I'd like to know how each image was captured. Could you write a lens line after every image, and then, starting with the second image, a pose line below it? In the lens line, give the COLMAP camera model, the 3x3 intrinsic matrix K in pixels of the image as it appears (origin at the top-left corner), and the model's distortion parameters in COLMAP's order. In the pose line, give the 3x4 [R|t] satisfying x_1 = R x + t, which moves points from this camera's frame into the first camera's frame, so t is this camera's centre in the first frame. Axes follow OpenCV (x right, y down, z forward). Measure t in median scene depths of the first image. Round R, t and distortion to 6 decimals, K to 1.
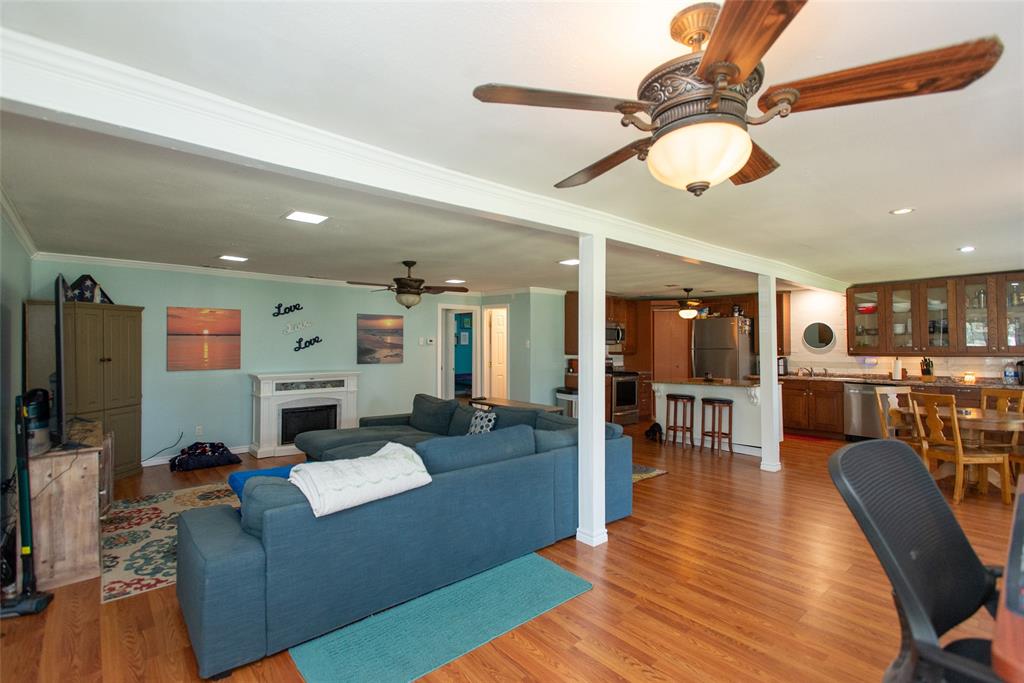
lens RADIAL K [[462.6, 0, 523.1], [0, 462.6, 343.9], [0, 0, 1]] dist [0.024929, 0.000004]
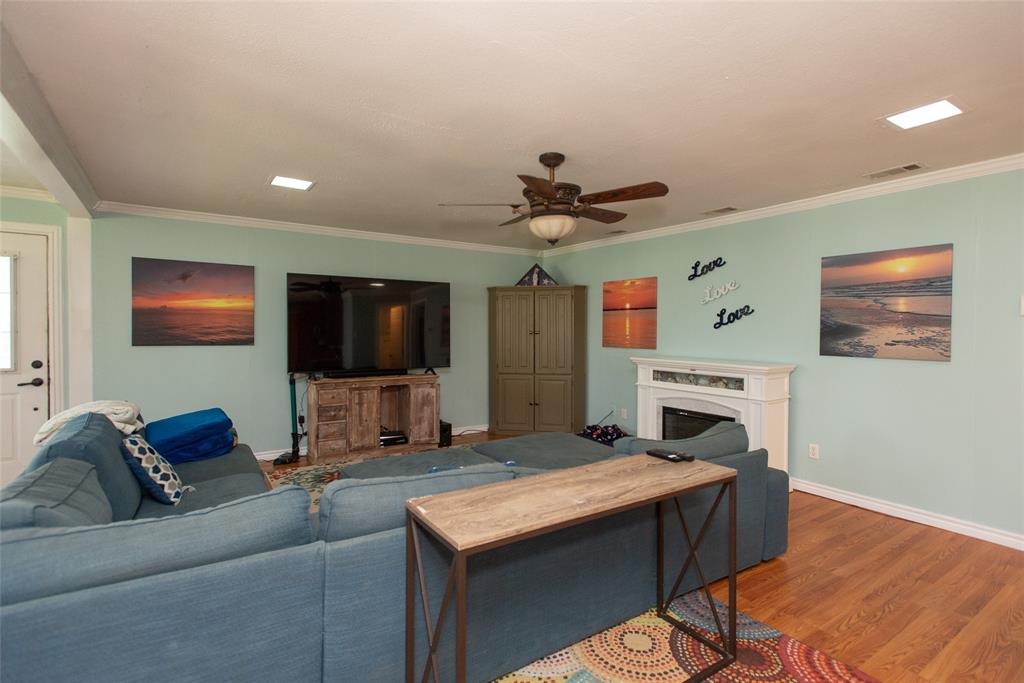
lens RADIAL K [[484.2, 0, 510.1], [0, 484.2, 336.1], [0, 0, 1]] dist [0.016928, -0.000407]
pose [[-0.136073, 0.011263, -0.990635, 0.247177], [-0.009910, 0.999870, 0.012729, 0.020548], [0.990649, 0.011549, -0.135944, 0.796518]]
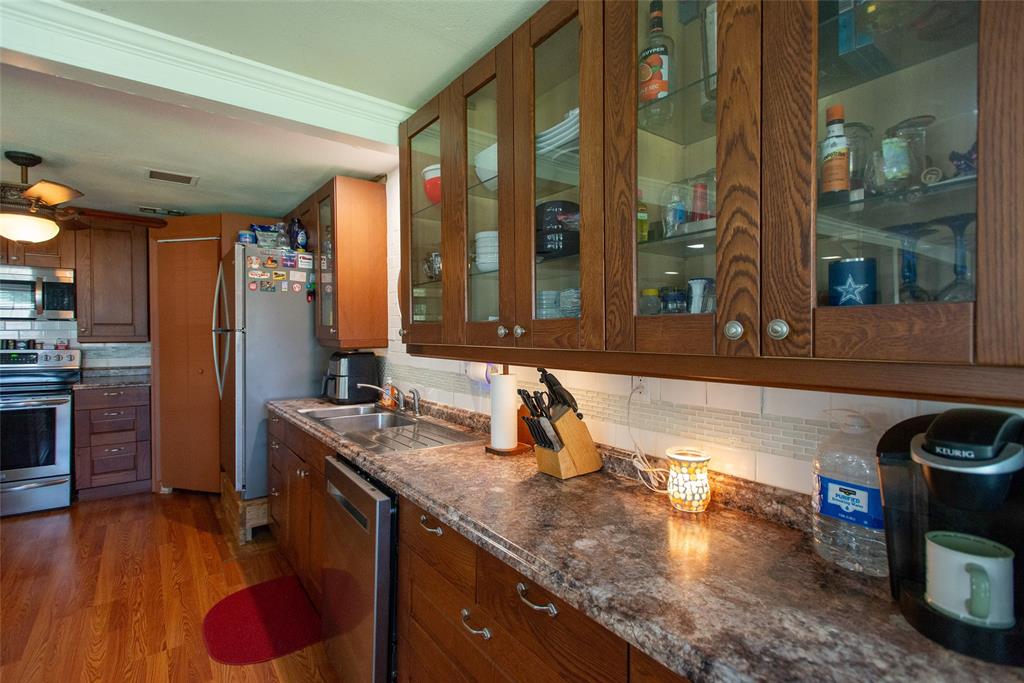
lens RADIAL K [[484.2, 0, 510.1], [0, 484.2, 336.1], [0, 0, 1]] dist [0.016928, -0.000407]
pose [[0.997121, 0.003312, -0.075759, 0.889297], [-0.001472, 0.999703, 0.024331, 0.008311], [0.075817, -0.024149, 0.996829, 0.784846]]
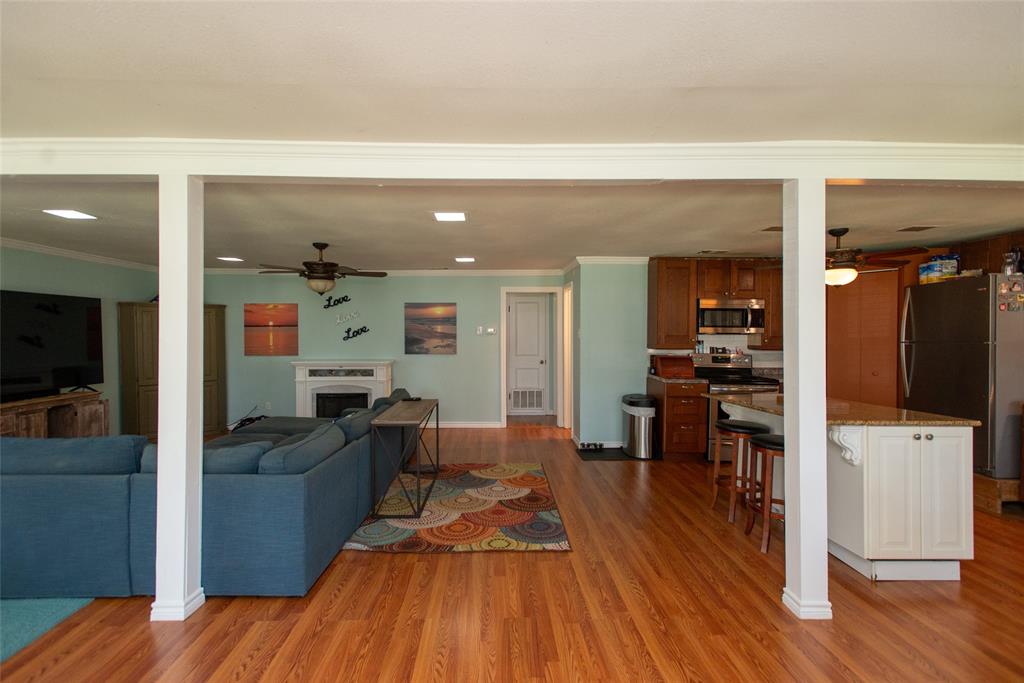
lens RADIAL K [[484.2, 0, 510.1], [0, 484.2, 336.1], [0, 0, 1]] dist [0.016928, -0.000407]
pose [[0.772697, -0.000156, -0.634775, 0.505997], [0.001282, 0.999998, 0.001315, 0.004966], [0.634774, -0.001830, 0.772696, 0.380728]]
